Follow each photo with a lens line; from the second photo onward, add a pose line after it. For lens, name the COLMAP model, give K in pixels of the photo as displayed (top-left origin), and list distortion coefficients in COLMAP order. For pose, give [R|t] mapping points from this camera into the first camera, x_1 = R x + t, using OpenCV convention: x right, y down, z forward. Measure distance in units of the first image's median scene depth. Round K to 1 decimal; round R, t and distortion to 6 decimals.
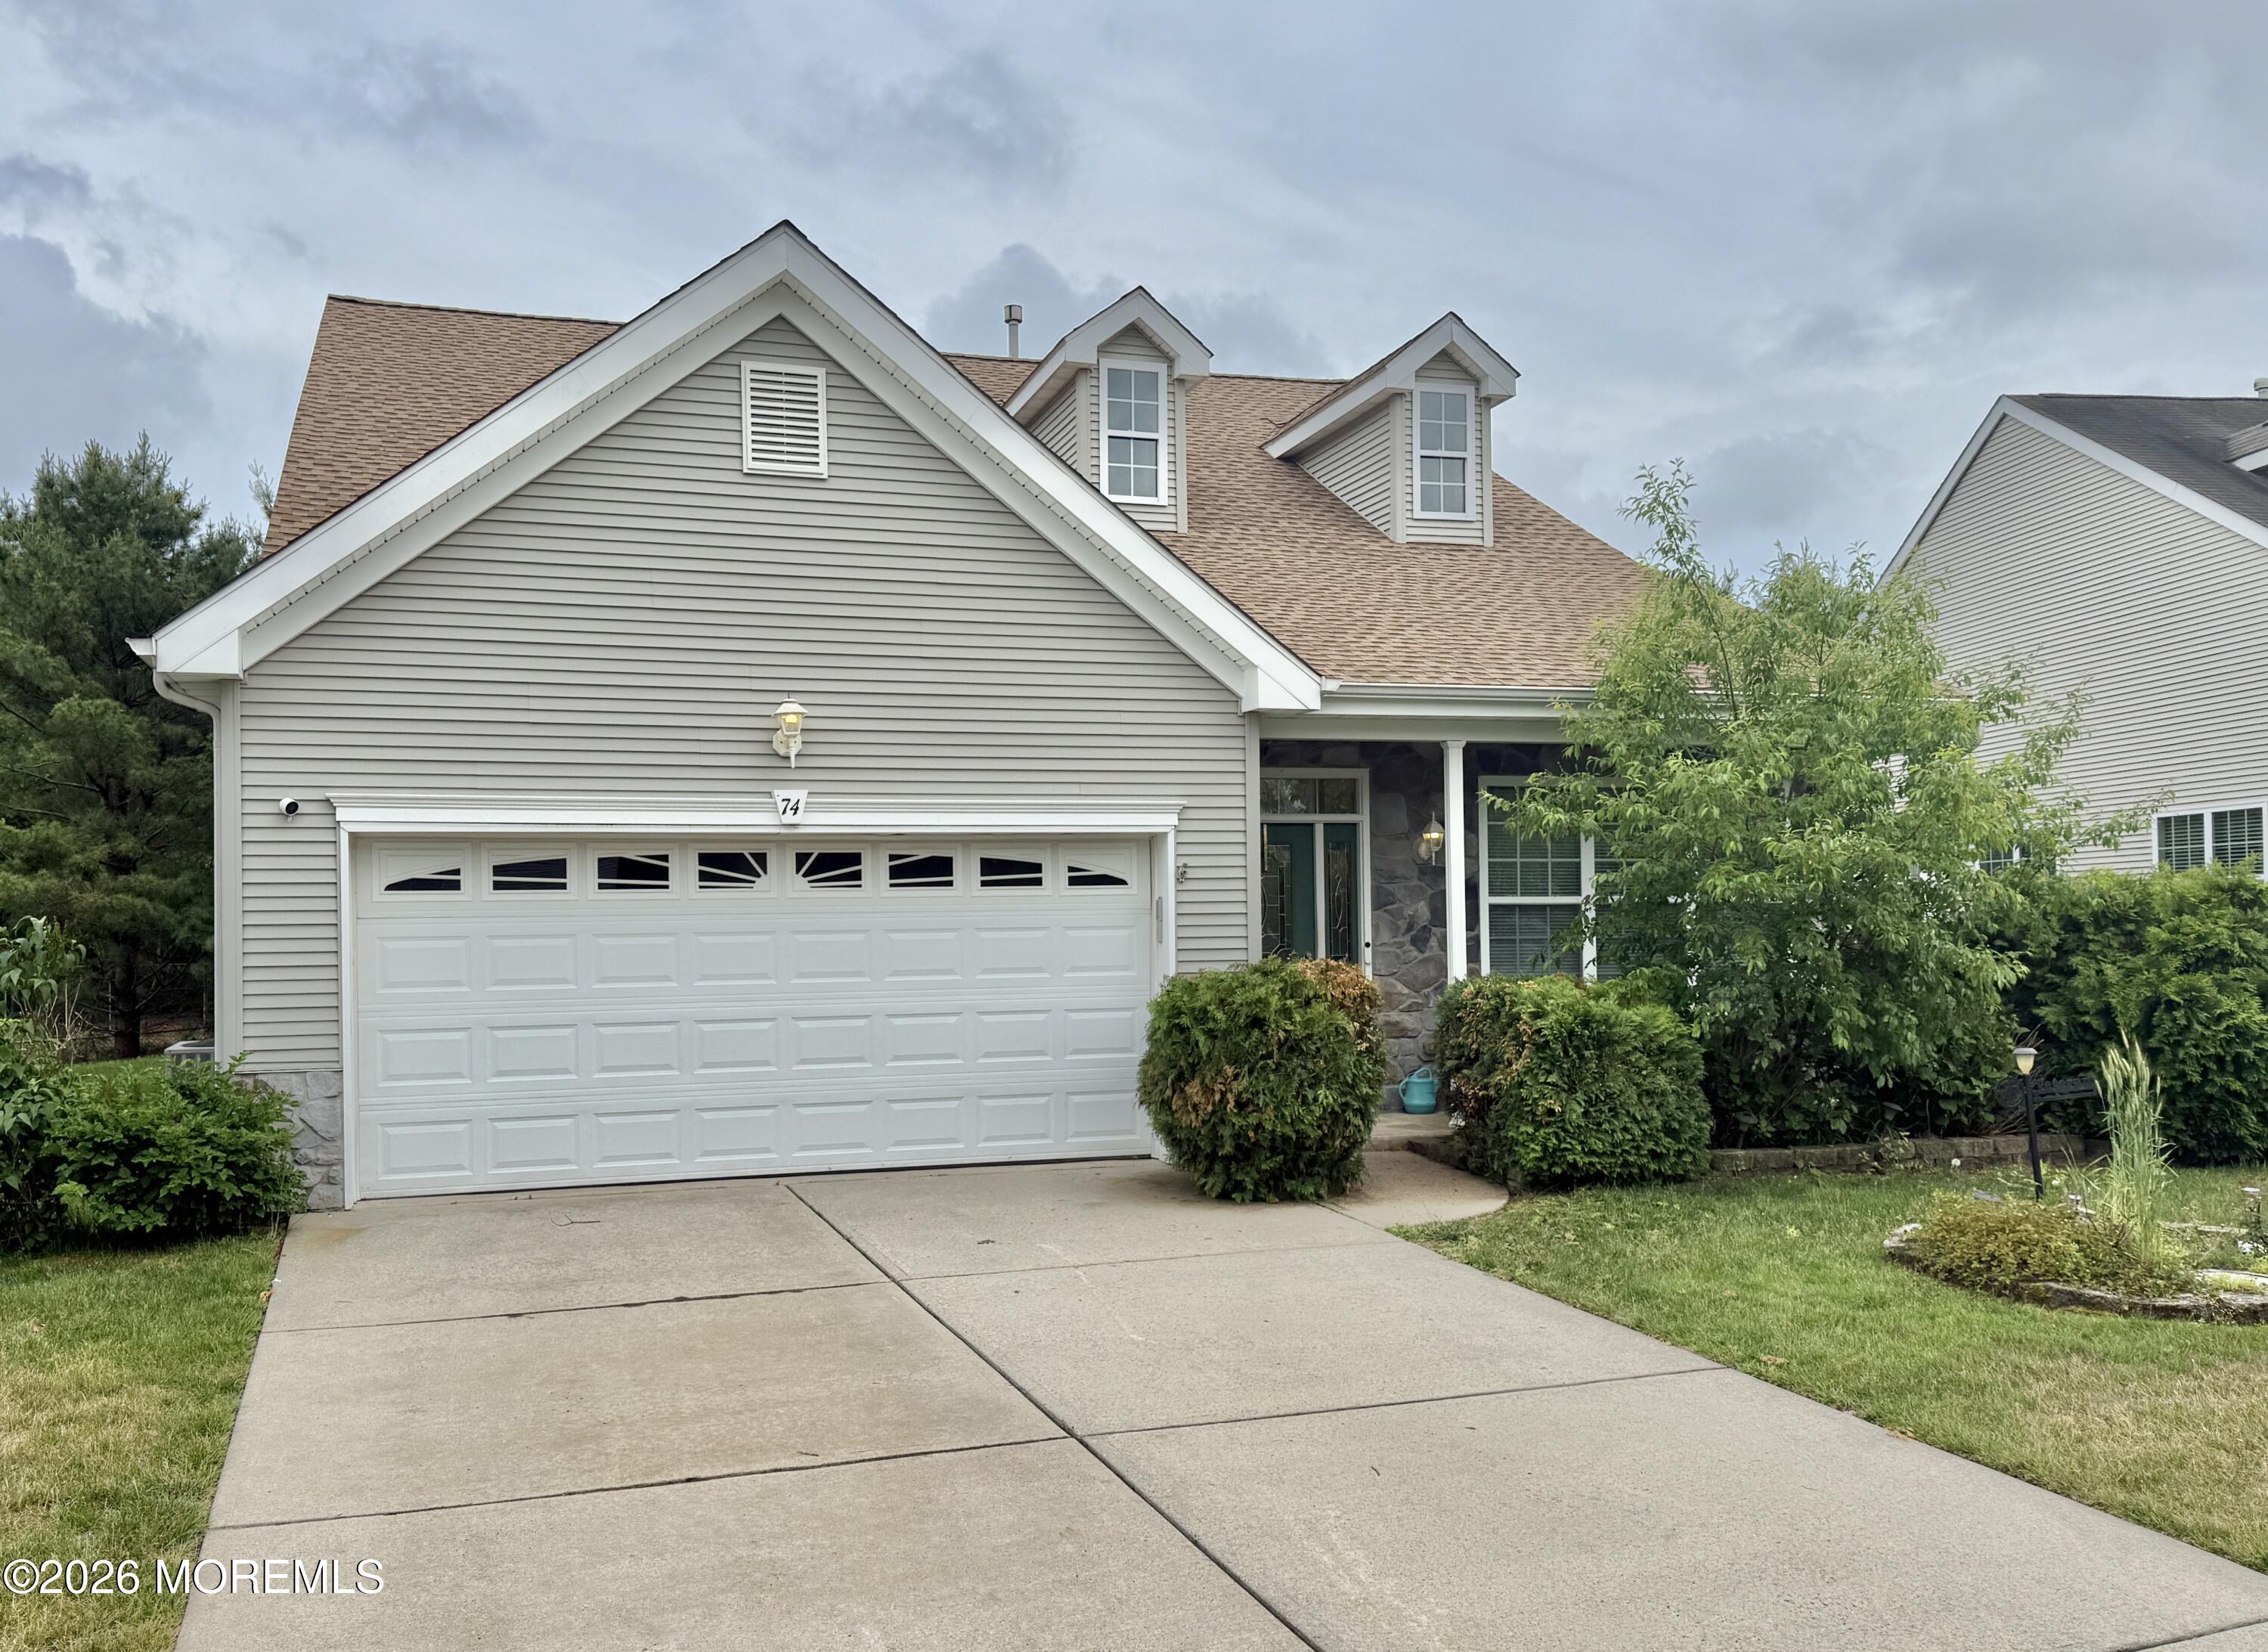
lens RADIAL K [[1813.4, 0, 1121.1], [0, 1813.4, 905.3], [0, 0, 1]] dist [0.005512, -0.000095]
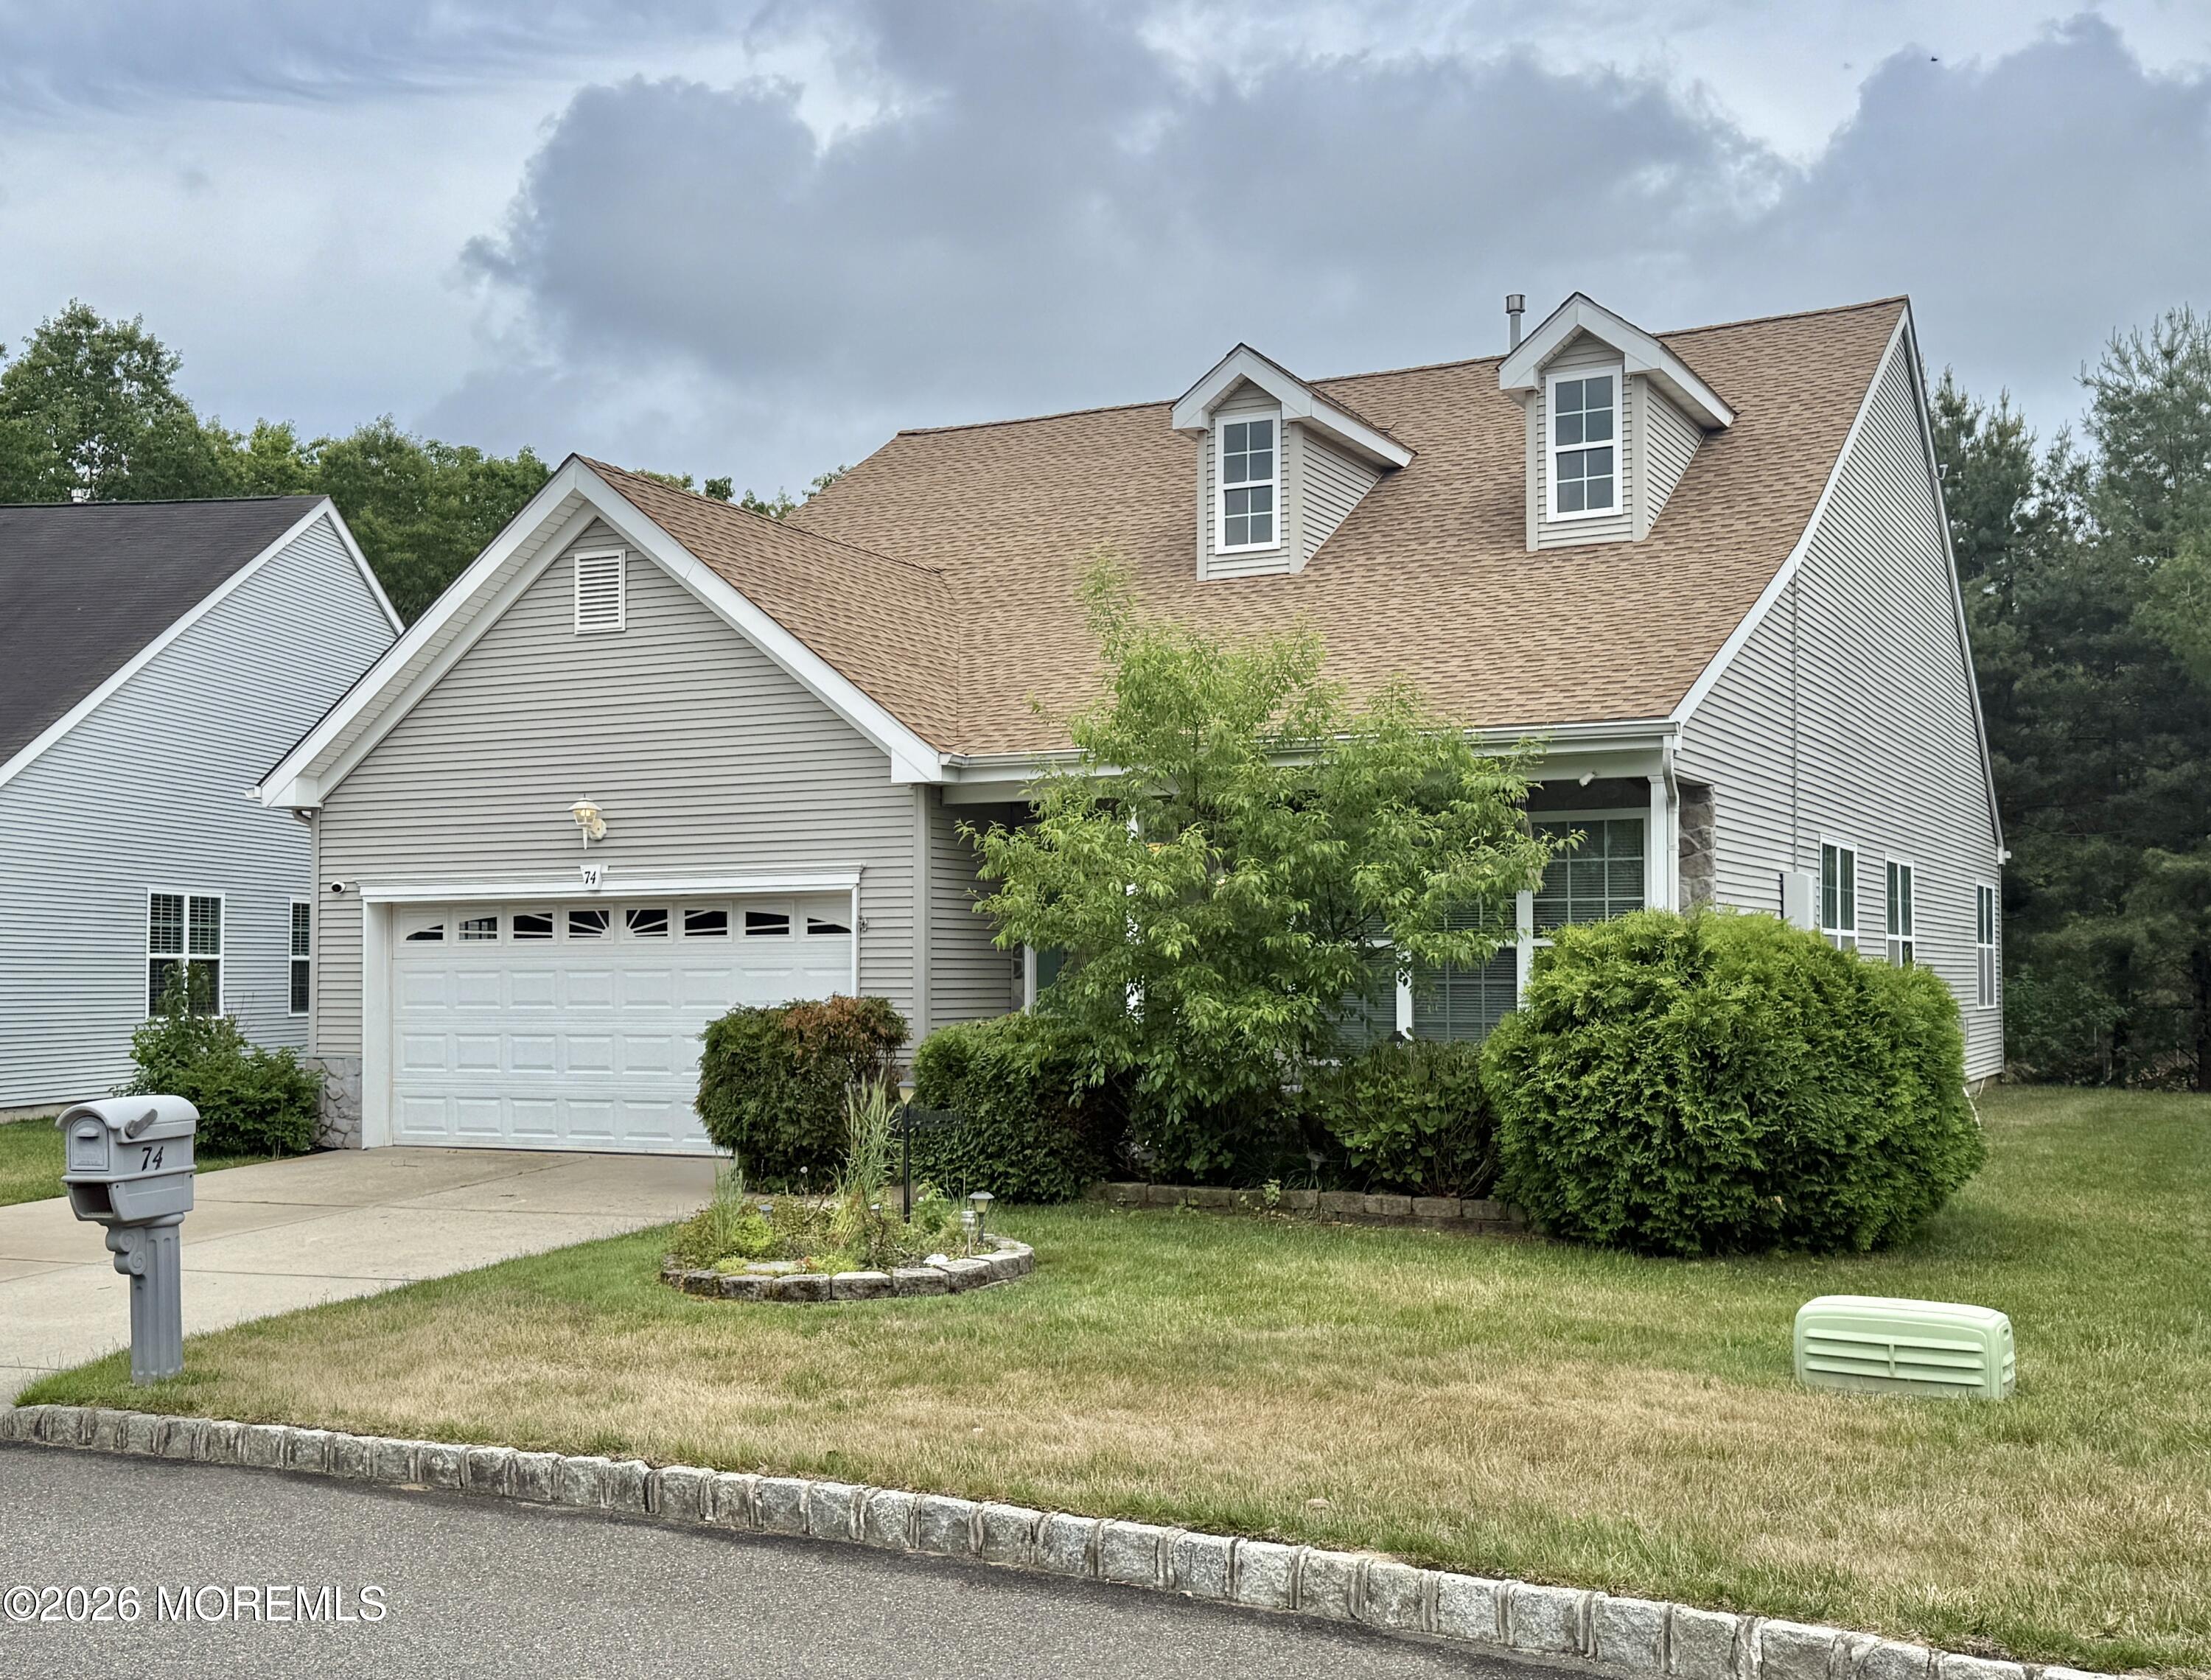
lens RADIAL K [[2394.7, 0, 1106.1], [0, 2394.7, 843.3], [0, 0, 1]] dist [0.001797, 0.000000]
pose [[0.718833, -0.029044, -0.694576, 1.290900], [0.000525, 0.999149, -0.041236, -0.005513], [0.695182, 0.029278, 0.718237, -0.016482]]
